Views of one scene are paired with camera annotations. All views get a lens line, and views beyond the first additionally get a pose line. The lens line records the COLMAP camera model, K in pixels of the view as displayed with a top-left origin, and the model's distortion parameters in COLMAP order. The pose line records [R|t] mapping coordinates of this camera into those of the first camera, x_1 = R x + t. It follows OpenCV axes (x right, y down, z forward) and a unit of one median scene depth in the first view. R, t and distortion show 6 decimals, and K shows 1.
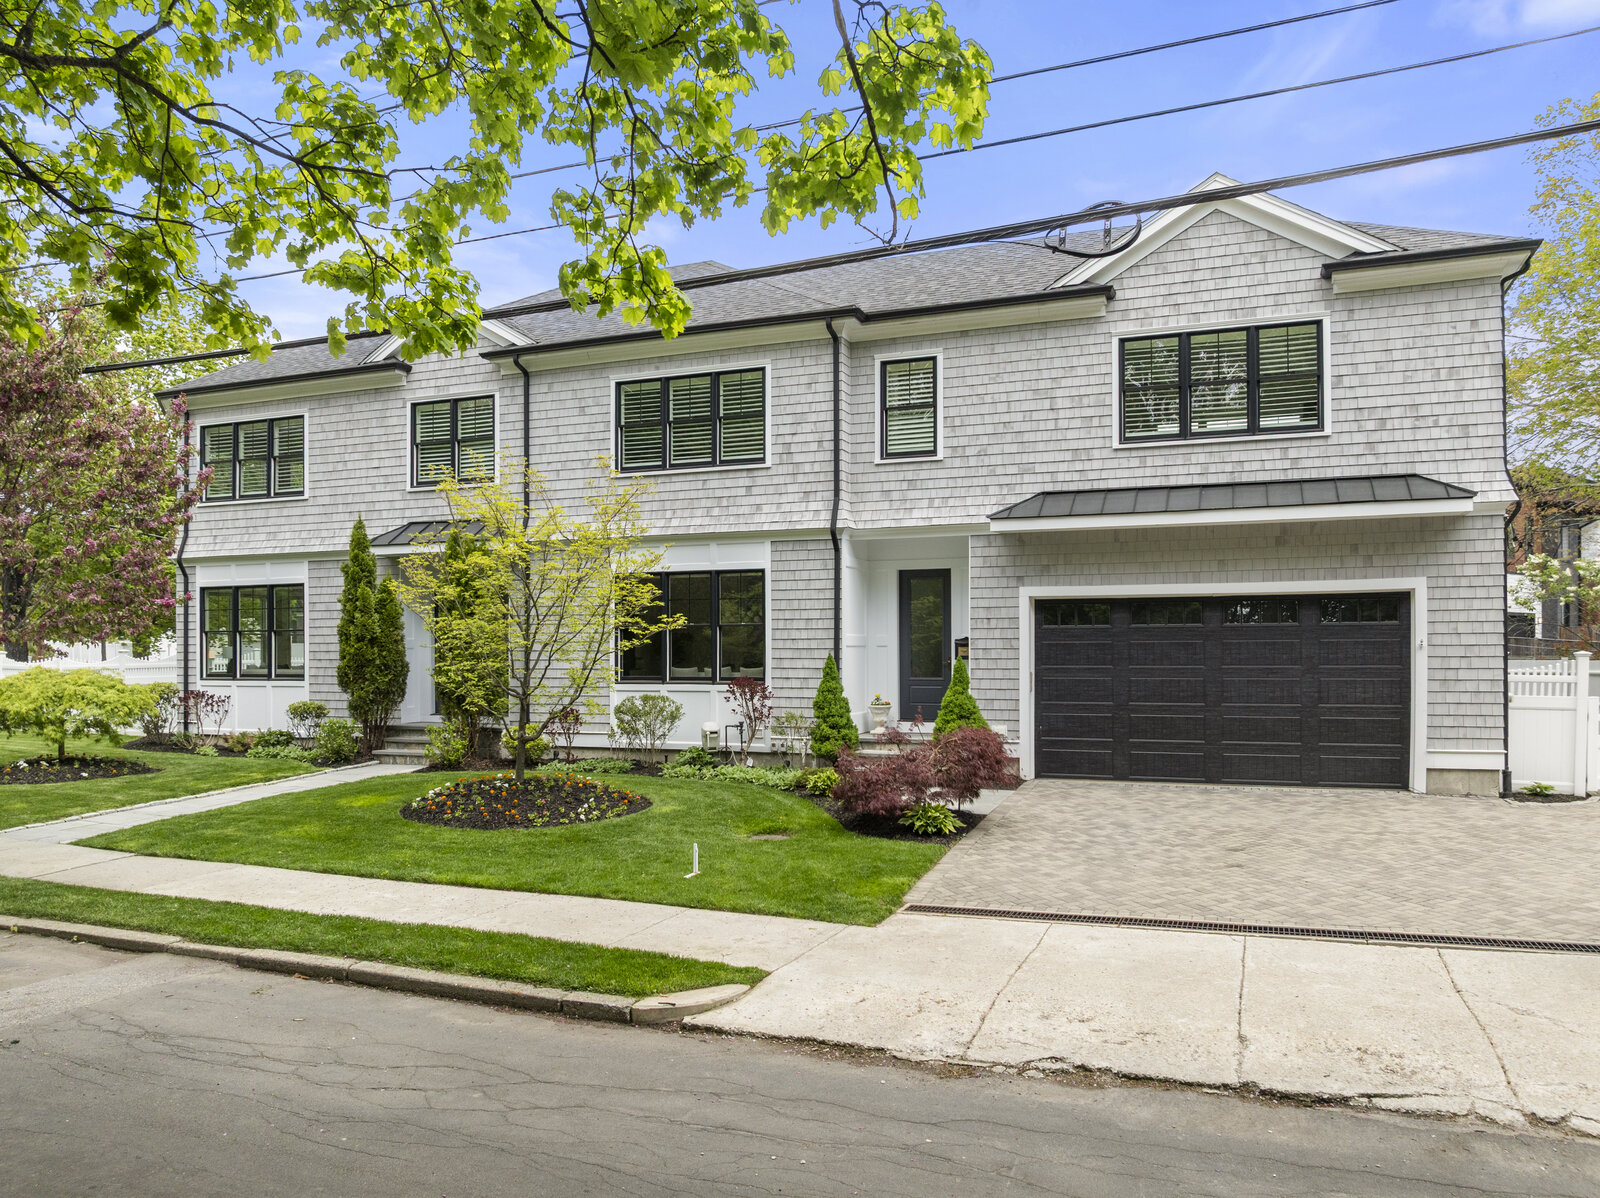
lens RADIAL K [[1104.5, 0, 830.6], [0, 1104.5, 678.0], [0, 0, 1]] dist [-0.031535, -0.000440]
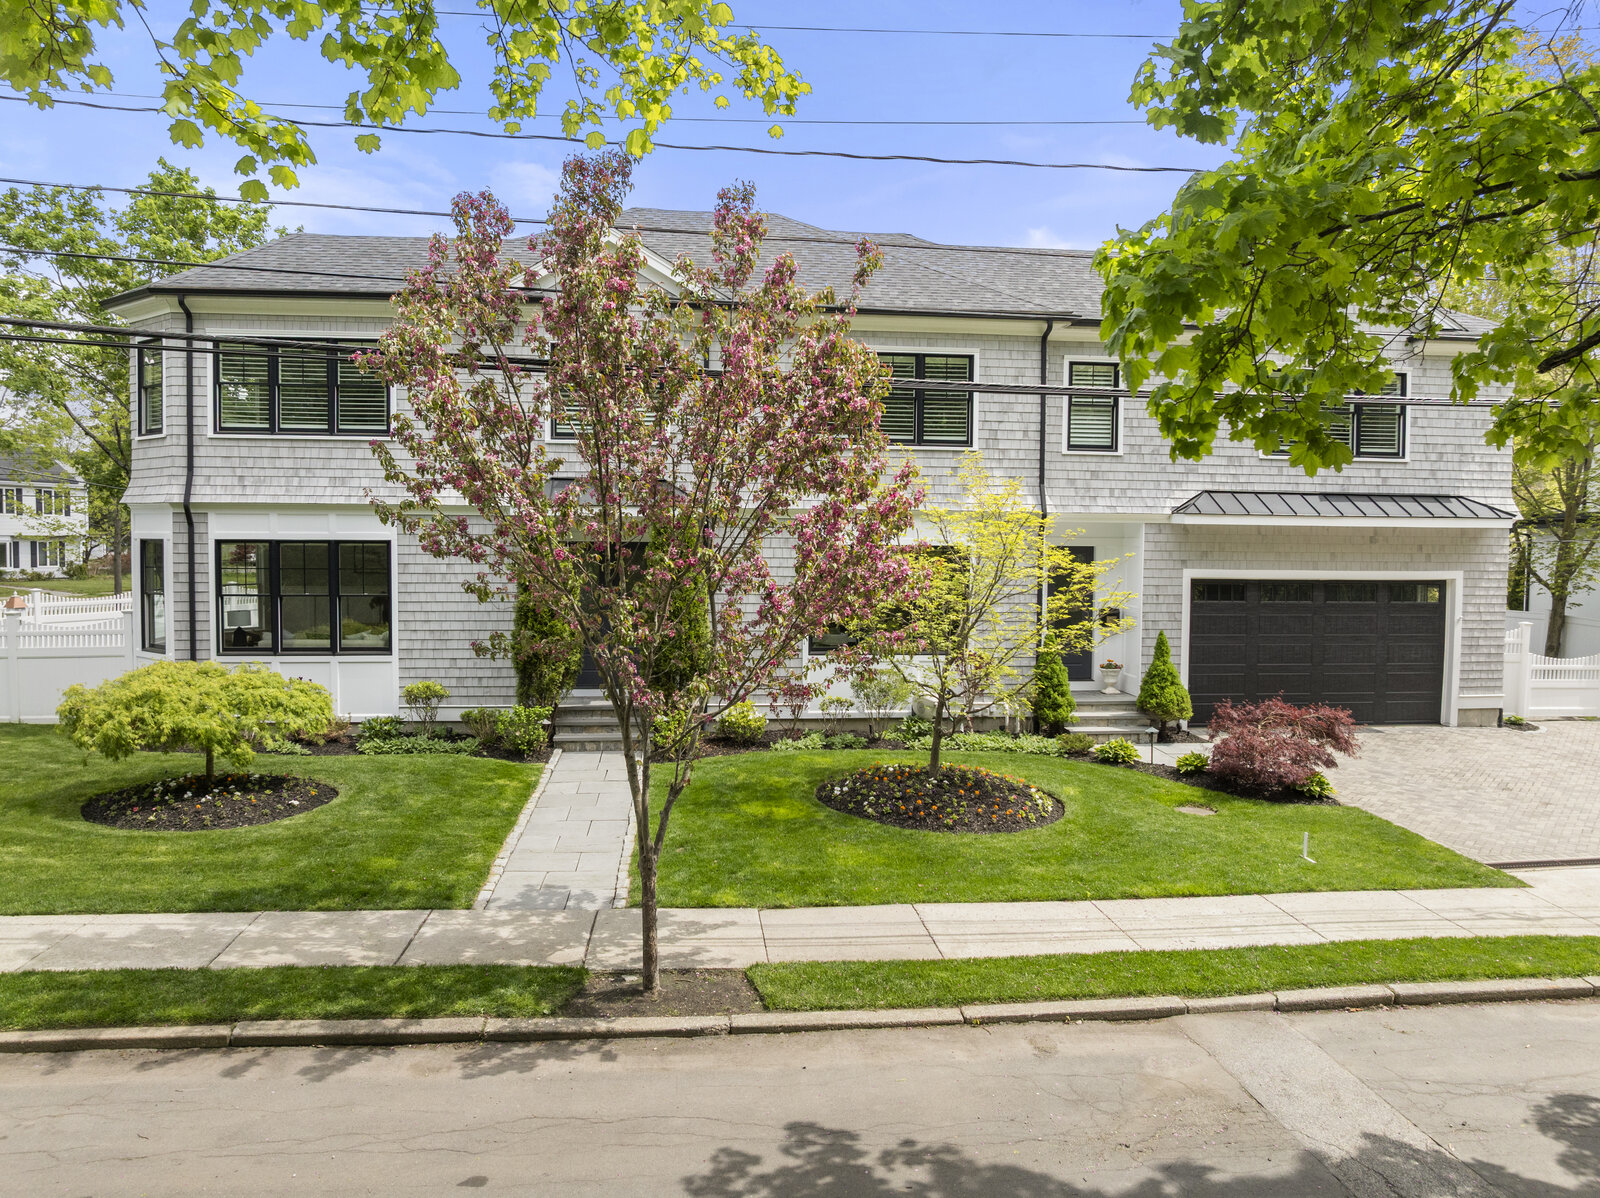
lens RADIAL K [[1068.2, 0, 801.3], [0, 1068.2, 620.9], [0, 0, 1]] dist [-0.042998, -0.000109]
pose [[0.899263, -0.017778, 0.437048, -0.663549], [-0.002149, 0.998982, 0.045059, -0.074229], [-0.437404, -0.041459, 0.898309, 0.147550]]
